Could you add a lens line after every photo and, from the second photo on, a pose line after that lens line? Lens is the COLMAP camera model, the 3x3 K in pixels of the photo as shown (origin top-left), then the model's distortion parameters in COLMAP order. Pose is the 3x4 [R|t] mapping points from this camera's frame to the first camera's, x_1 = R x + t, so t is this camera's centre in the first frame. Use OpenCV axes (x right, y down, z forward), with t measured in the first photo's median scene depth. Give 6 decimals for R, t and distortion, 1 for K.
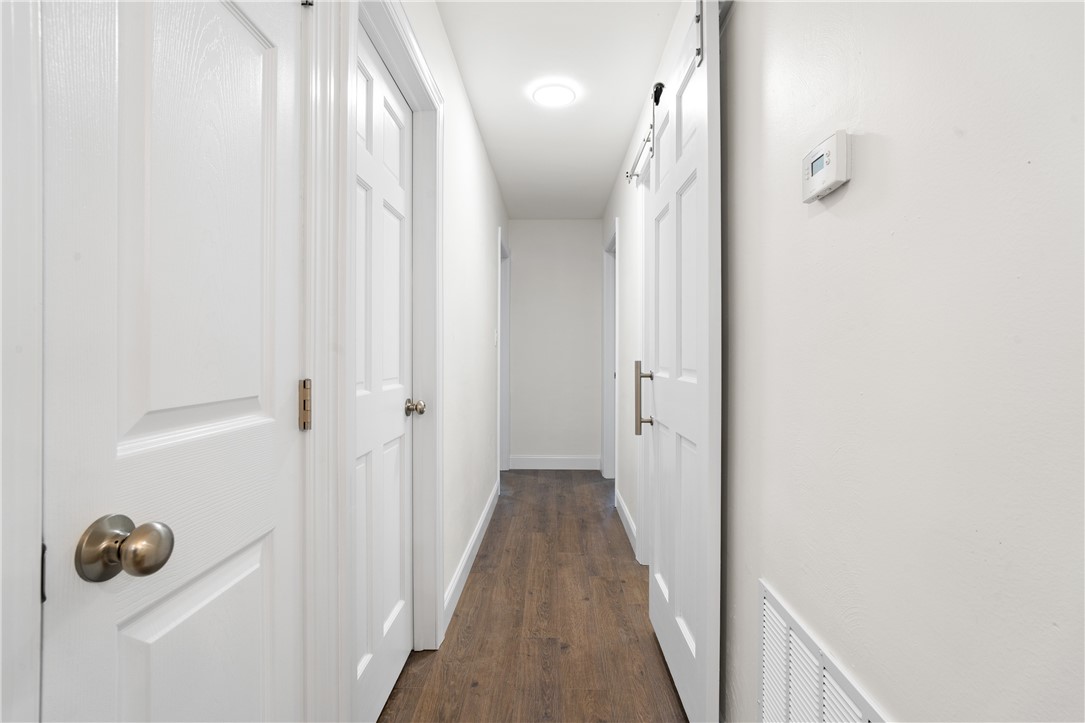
lens RADIAL K [[504.8, 0, 544.1], [0, 504.8, 353.9], [0, 0, 1]] dist [-0.017959, 0.007948]
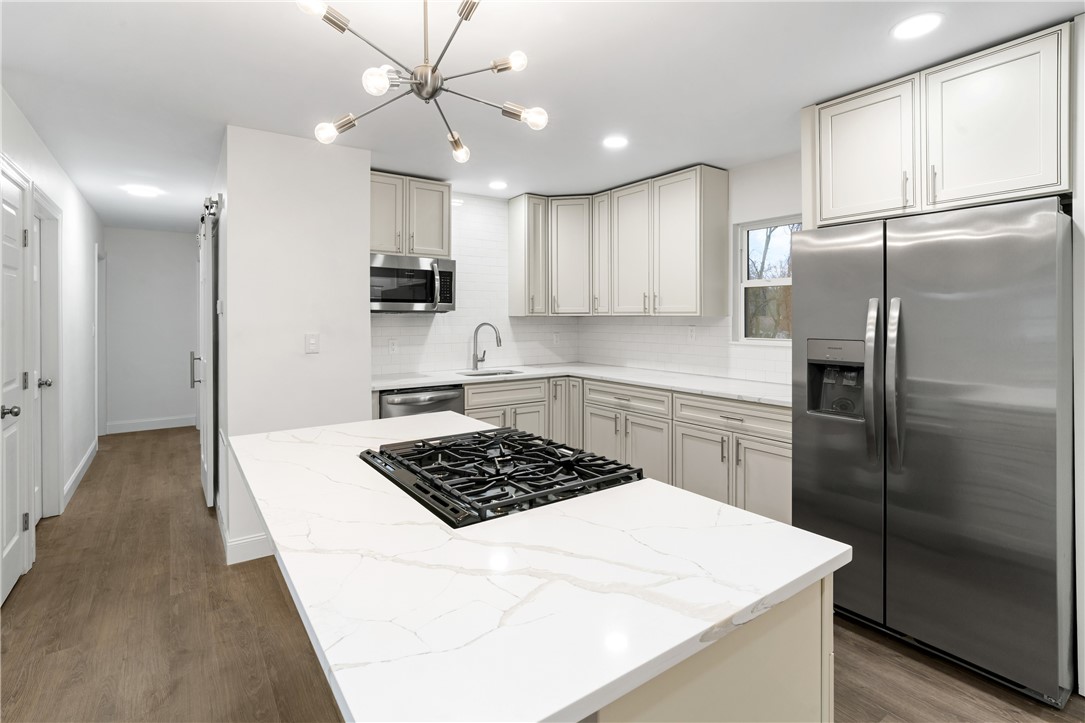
lens RADIAL K [[517.7, 0, 539.3], [0, 517.7, 319.1], [0, 0, 1]] dist [-0.008706, 0.001518]
pose [[0.803153, -0.004659, 0.595754, 0.057042], [0.002618, 0.999987, 0.004291, -0.093906], [-0.595767, -0.001887, 0.803155, -1.139501]]
